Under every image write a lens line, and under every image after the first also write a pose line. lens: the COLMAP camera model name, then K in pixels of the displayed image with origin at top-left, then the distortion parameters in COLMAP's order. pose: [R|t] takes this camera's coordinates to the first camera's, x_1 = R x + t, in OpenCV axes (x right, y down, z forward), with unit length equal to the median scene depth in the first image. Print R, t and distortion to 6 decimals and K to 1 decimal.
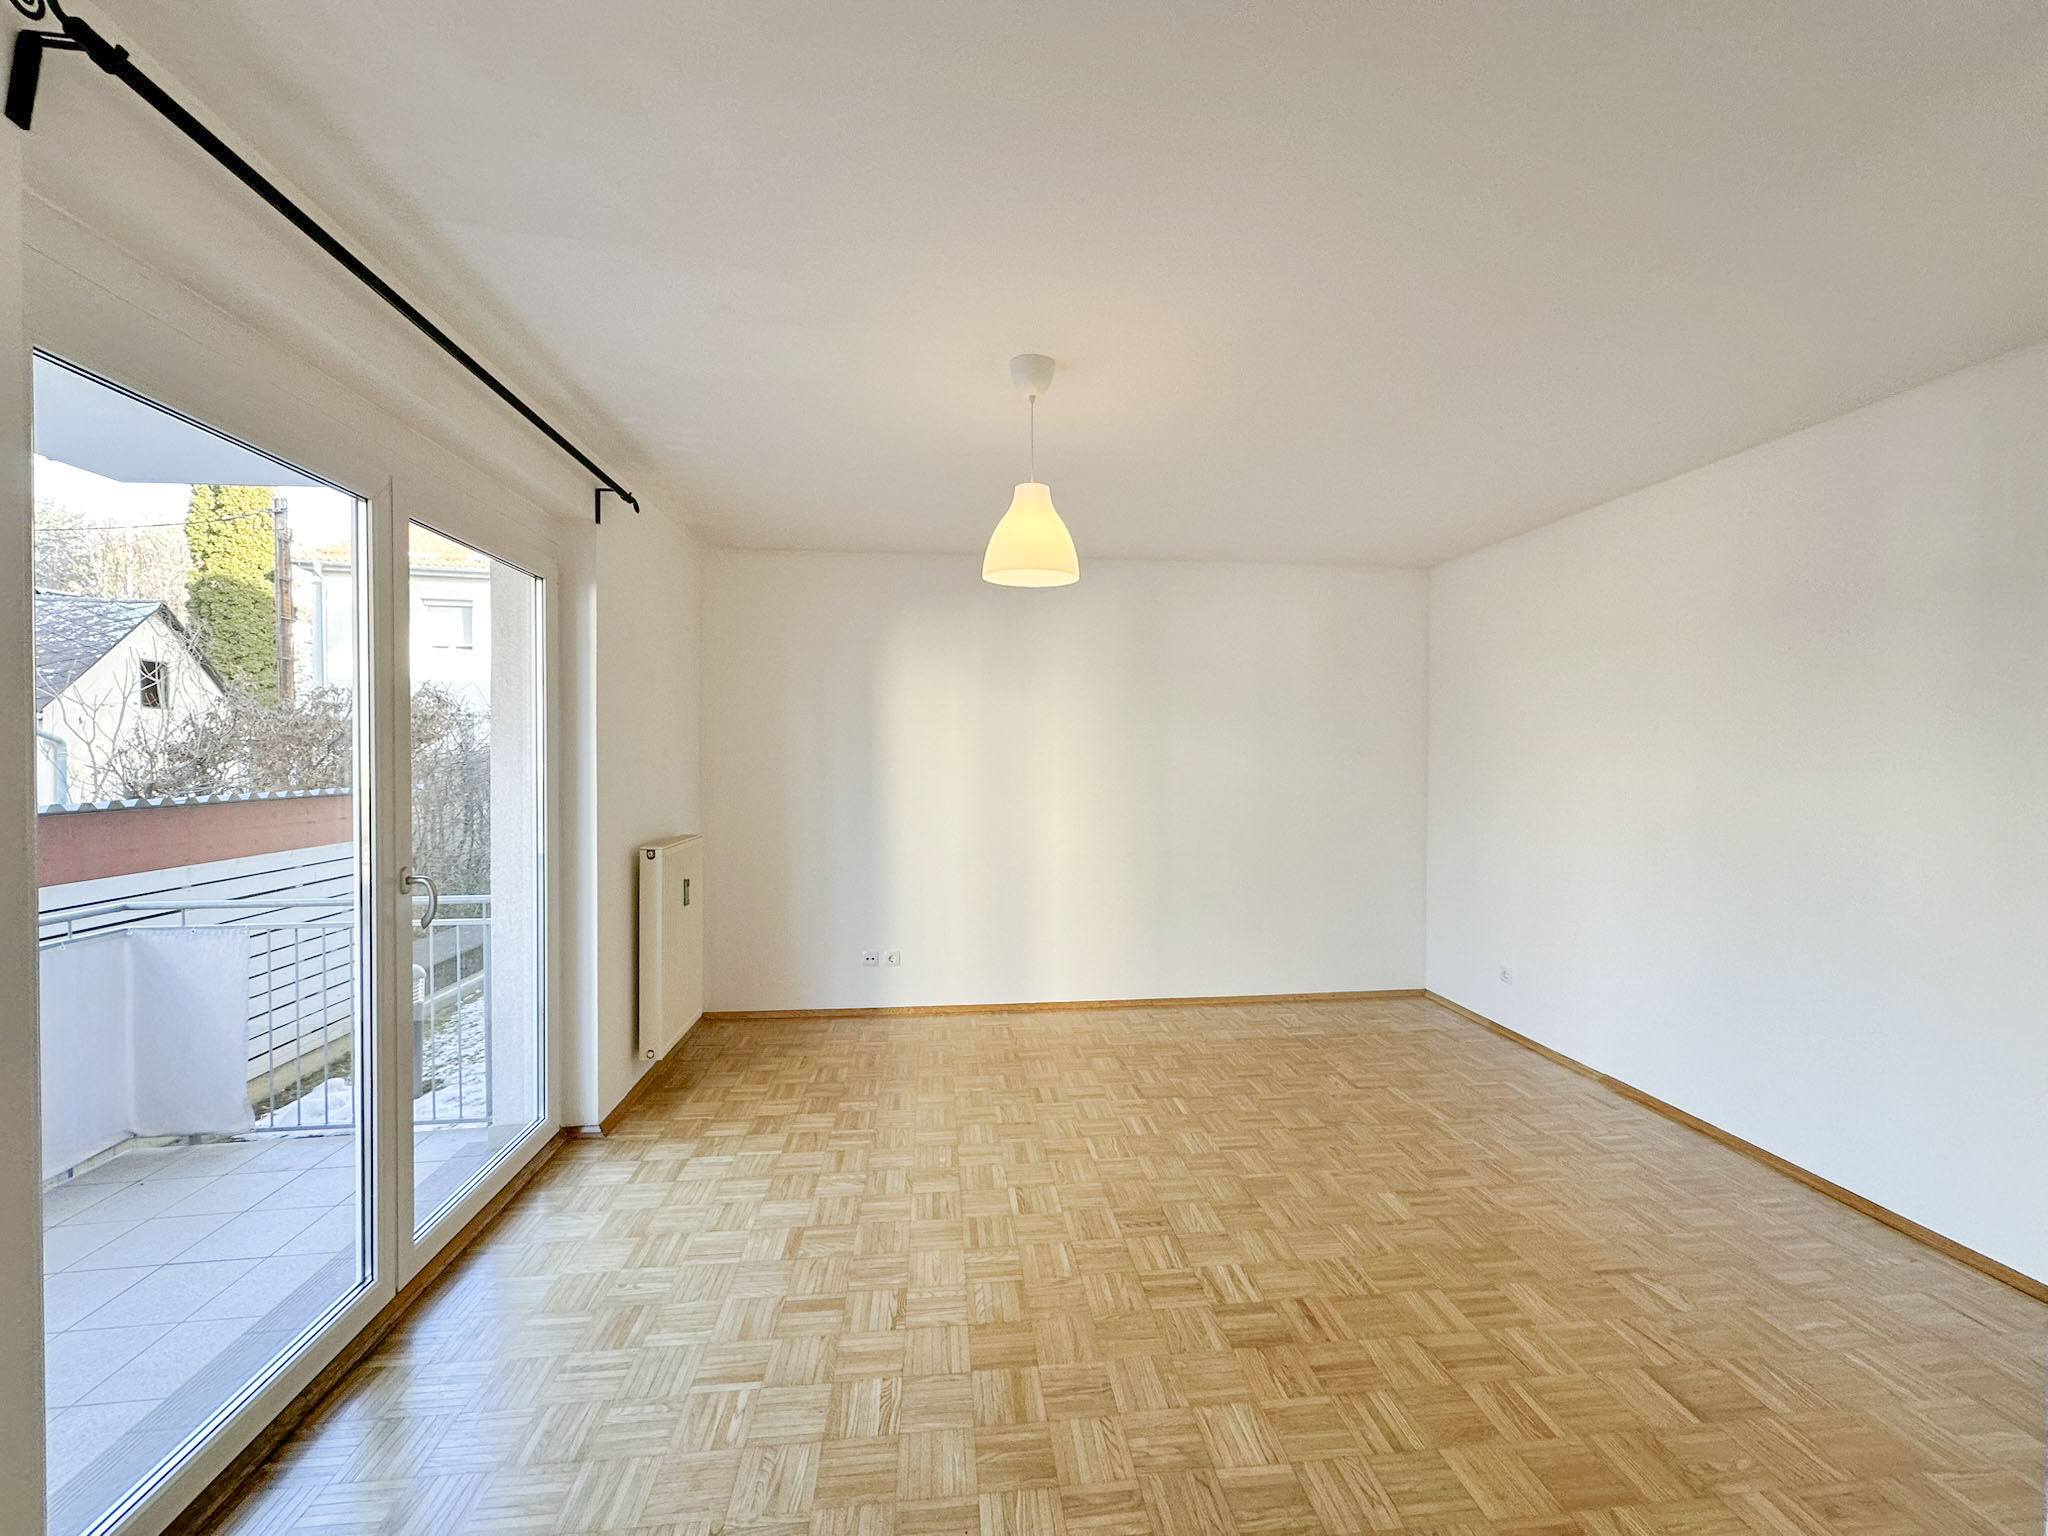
lens RADIAL K [[811.1, 0, 1024.0], [0, 811.1, 768.0], [0, 0, 1]] dist [-0.002708, 0.000273]
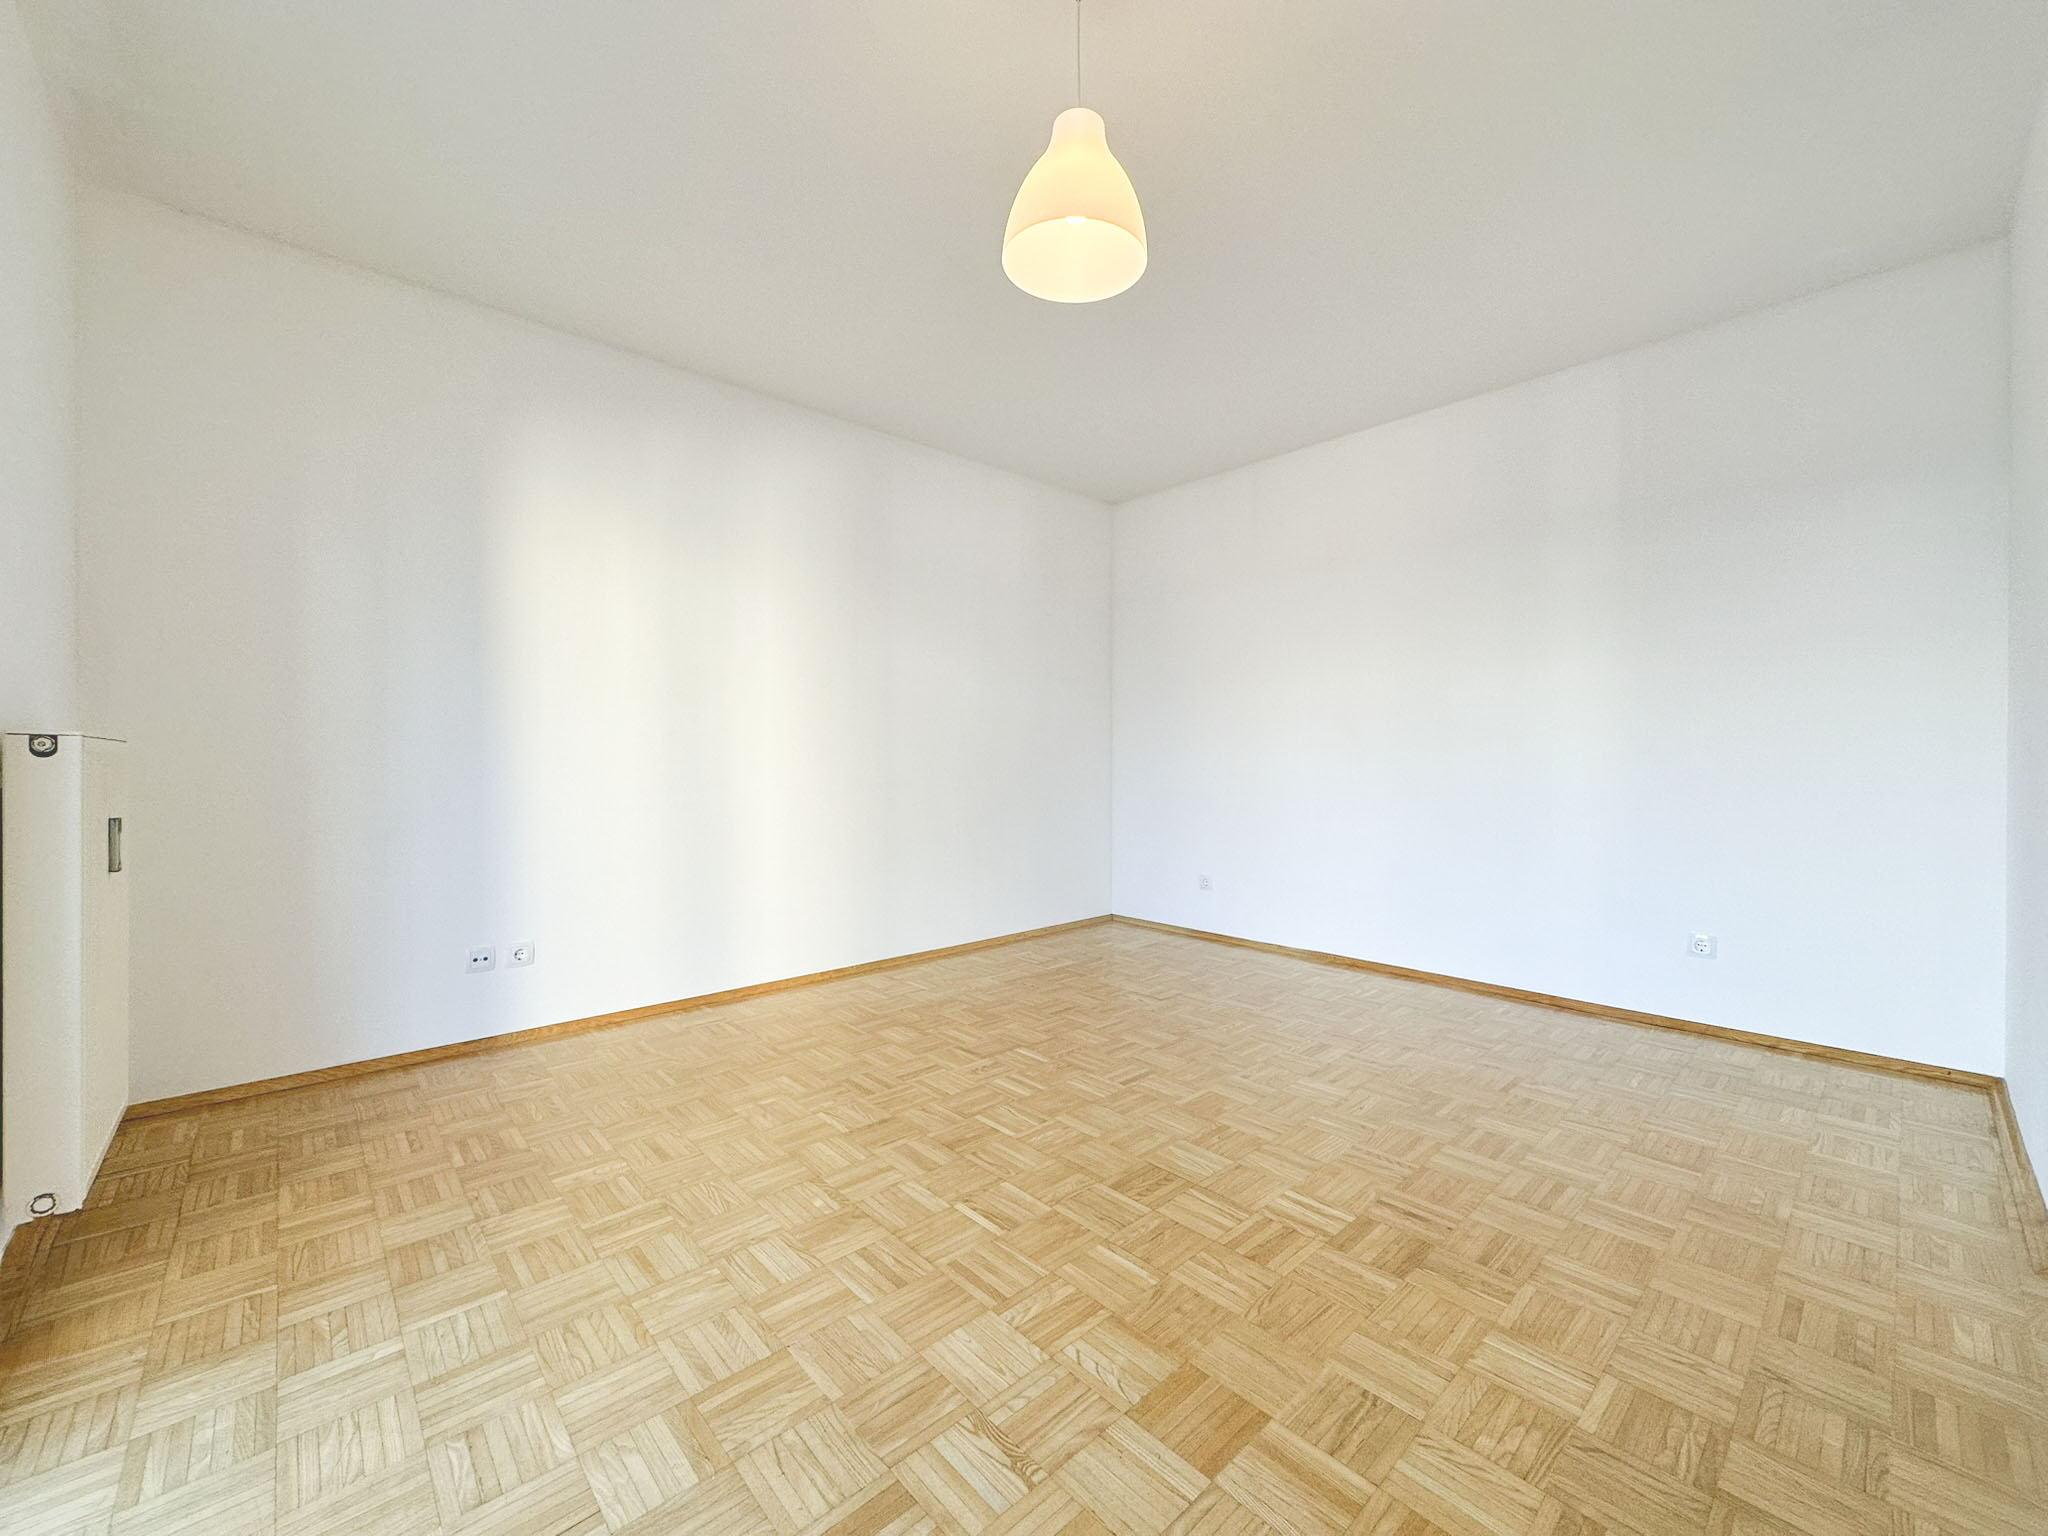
lens RADIAL K [[811.1, 0, 1024.0], [0, 811.1, 768.0], [0, 0, 1]] dist [-0.002708, 0.000273]
pose [[0.807111, -0.009355, 0.590325, -0.313940], [0.011848, 0.999930, -0.000353, 0.134999], [-0.590280, 0.007279, 0.807165, 0.362835]]
